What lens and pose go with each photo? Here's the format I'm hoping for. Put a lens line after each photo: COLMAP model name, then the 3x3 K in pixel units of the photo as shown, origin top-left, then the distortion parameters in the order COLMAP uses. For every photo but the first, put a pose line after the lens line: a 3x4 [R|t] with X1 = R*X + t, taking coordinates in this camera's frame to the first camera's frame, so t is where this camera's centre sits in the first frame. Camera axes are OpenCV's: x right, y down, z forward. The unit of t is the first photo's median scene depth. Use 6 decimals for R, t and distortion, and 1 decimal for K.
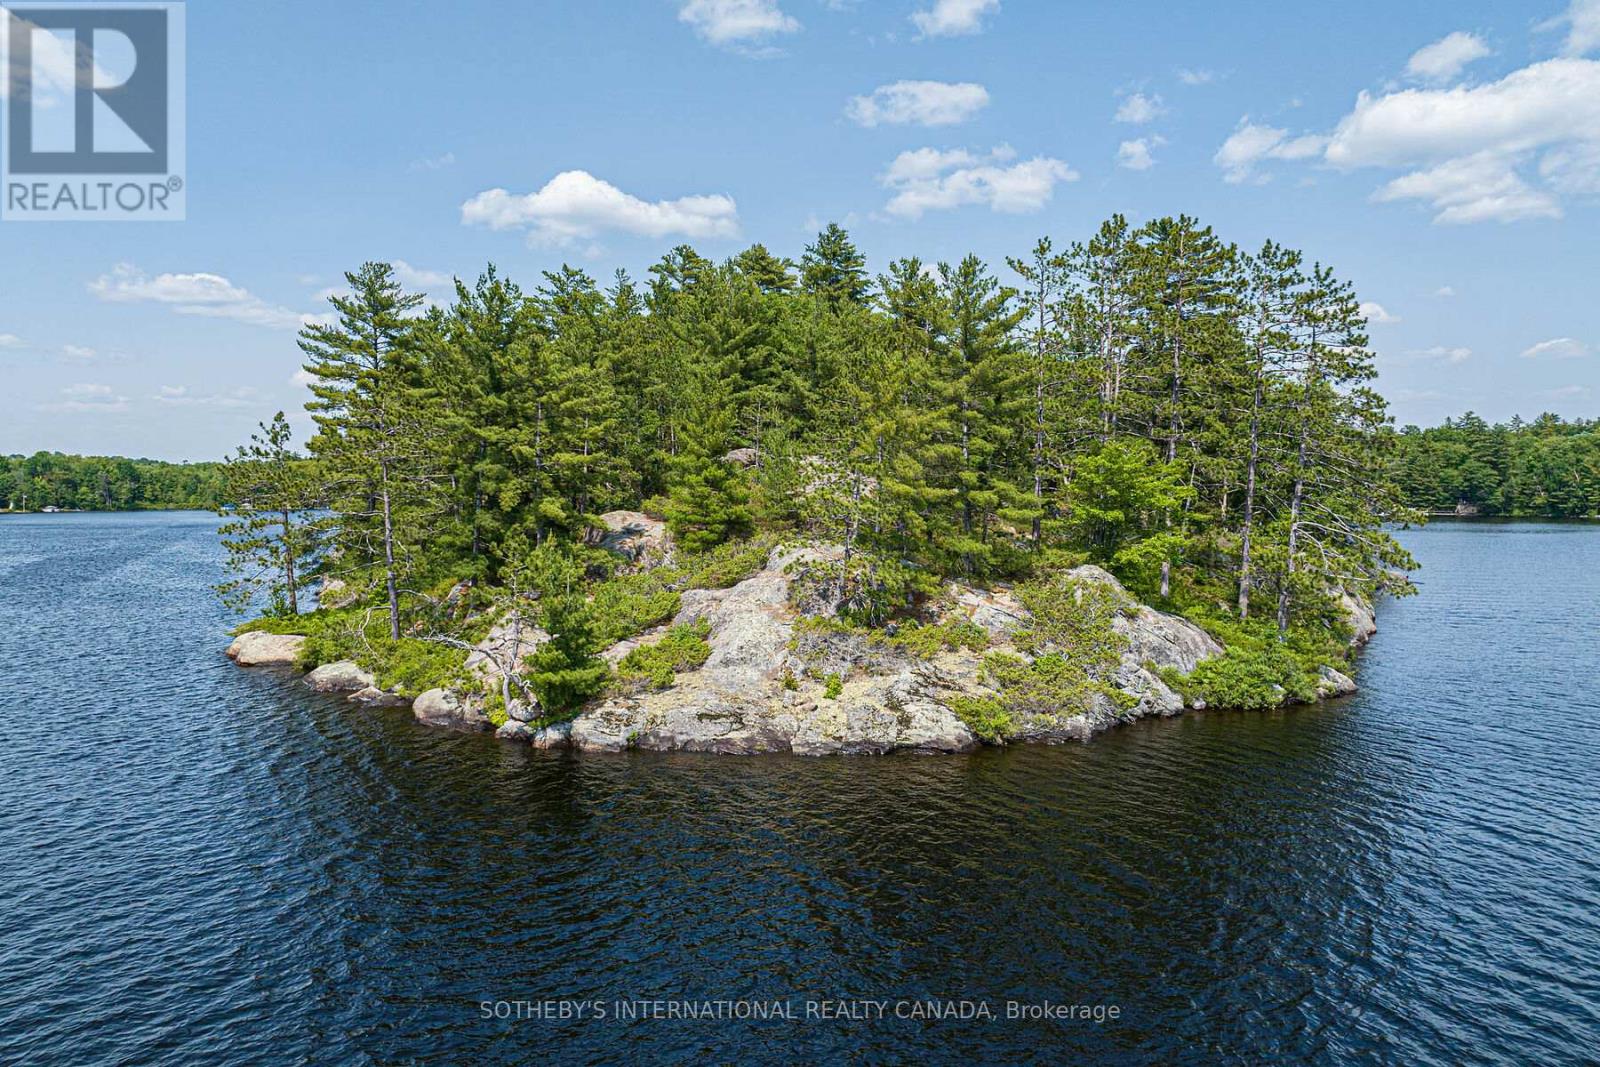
lens RADIAL K [[1111.0, 0, 800.0], [0, 1111.0, 533.5], [0, 0, 1]] dist [-0.028034, 0.001459]
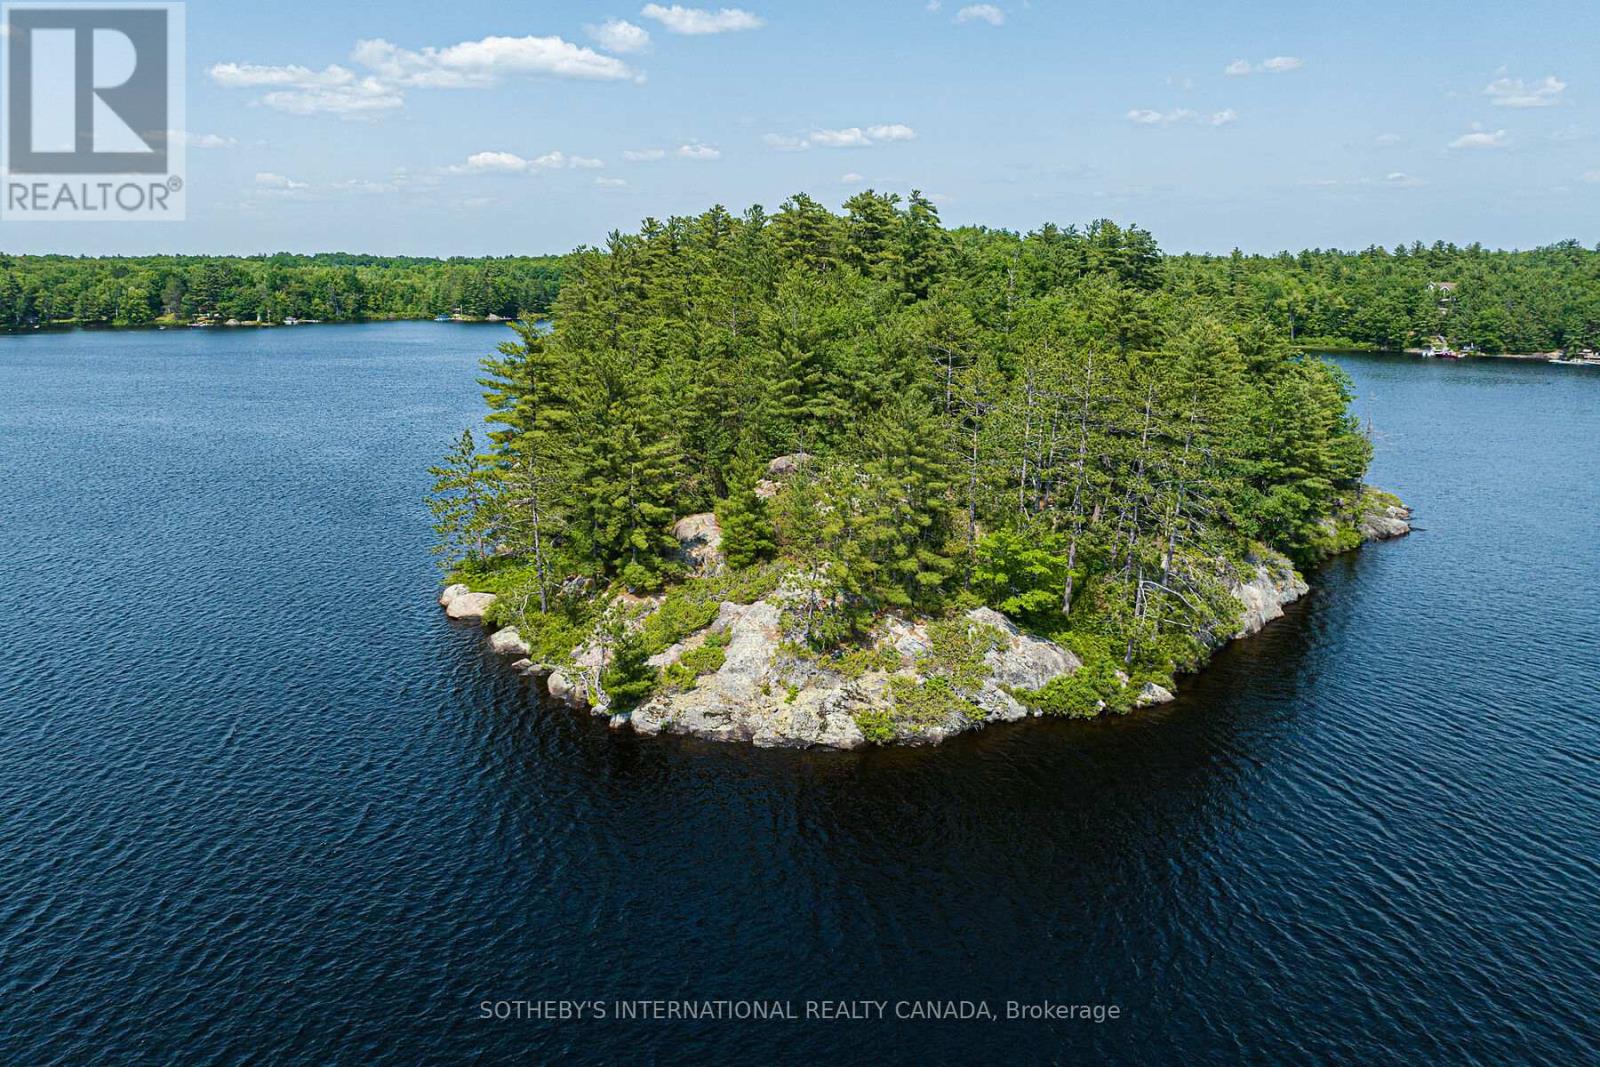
lens RADIAL K [[1111.0, 0, 800.0], [0, 1111.0, 533.5], [0, 0, 1]] dist [-0.028034, 0.001459]
pose [[0.985279, 0.042321, -0.165635, 0.285498], [-0.010294, 0.981802, 0.189628, -0.379699], [0.170646, -0.185131, 0.967784, -0.491415]]
